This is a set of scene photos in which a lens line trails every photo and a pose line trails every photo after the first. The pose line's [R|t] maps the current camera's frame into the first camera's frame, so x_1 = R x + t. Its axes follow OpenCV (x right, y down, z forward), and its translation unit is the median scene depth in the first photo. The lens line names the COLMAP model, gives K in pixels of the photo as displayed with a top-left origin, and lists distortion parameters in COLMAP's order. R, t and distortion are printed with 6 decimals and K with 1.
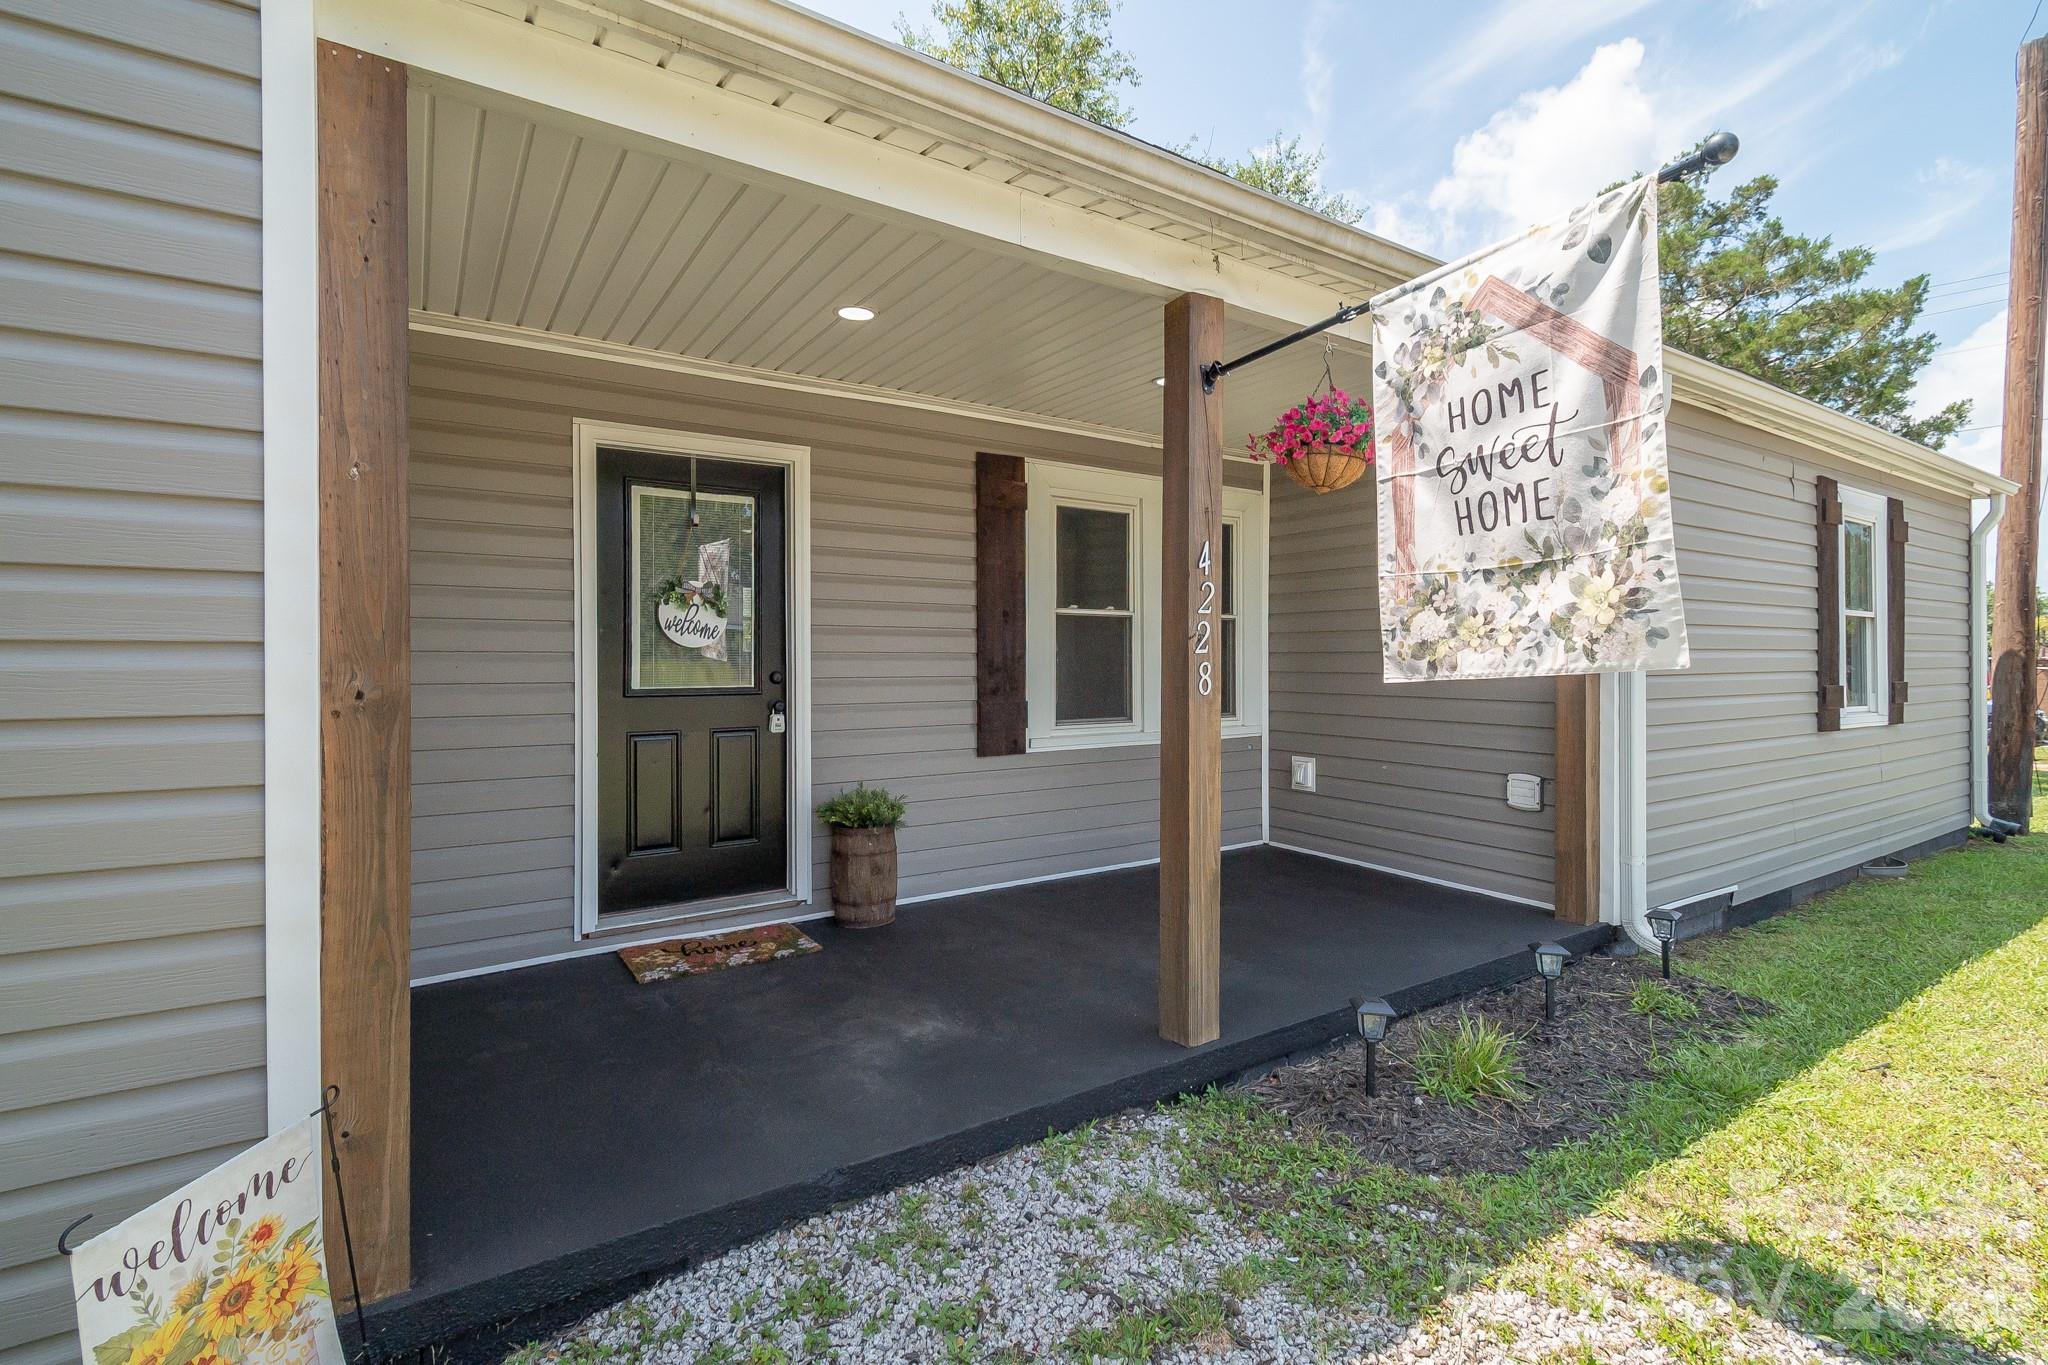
lens RADIAL K [[955.2, 0, 1068.4], [0, 955.2, 656.1], [0, 0, 1]] dist [0.009960, -0.003874]
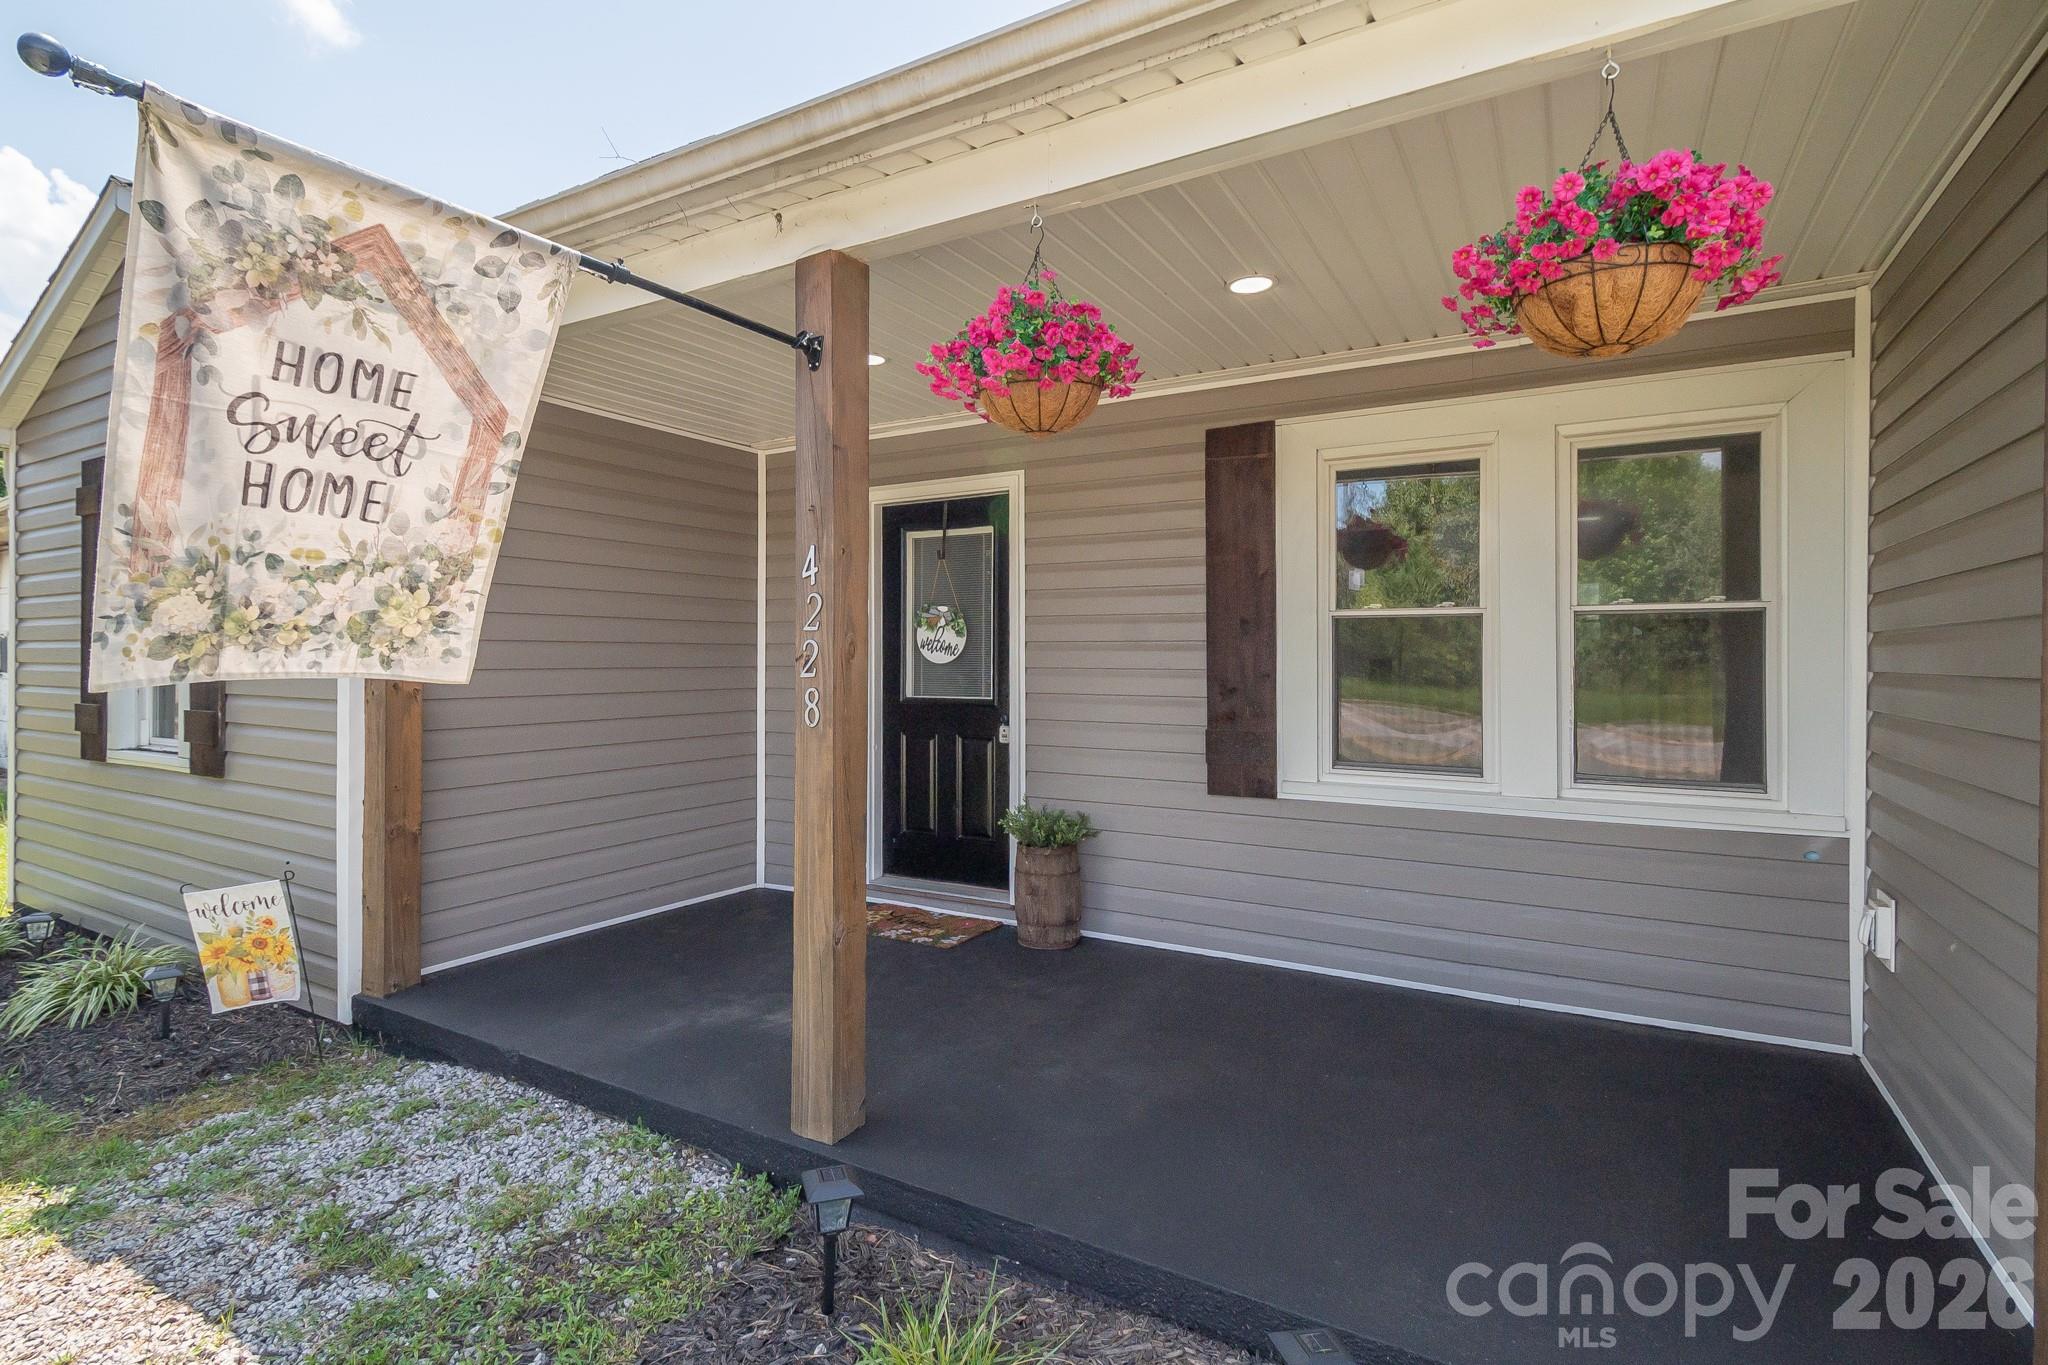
lens RADIAL K [[955.2, 0, 996.1], [0, 955.2, 667.7], [0, 0, 1]] dist [0.009960, -0.003874]
pose [[0.428907, -0.000216, -0.903349, 0.662610], [-0.010207, 0.999935, -0.005085, 0.001181], [0.903291, 0.011401, 0.428877, 0.542860]]
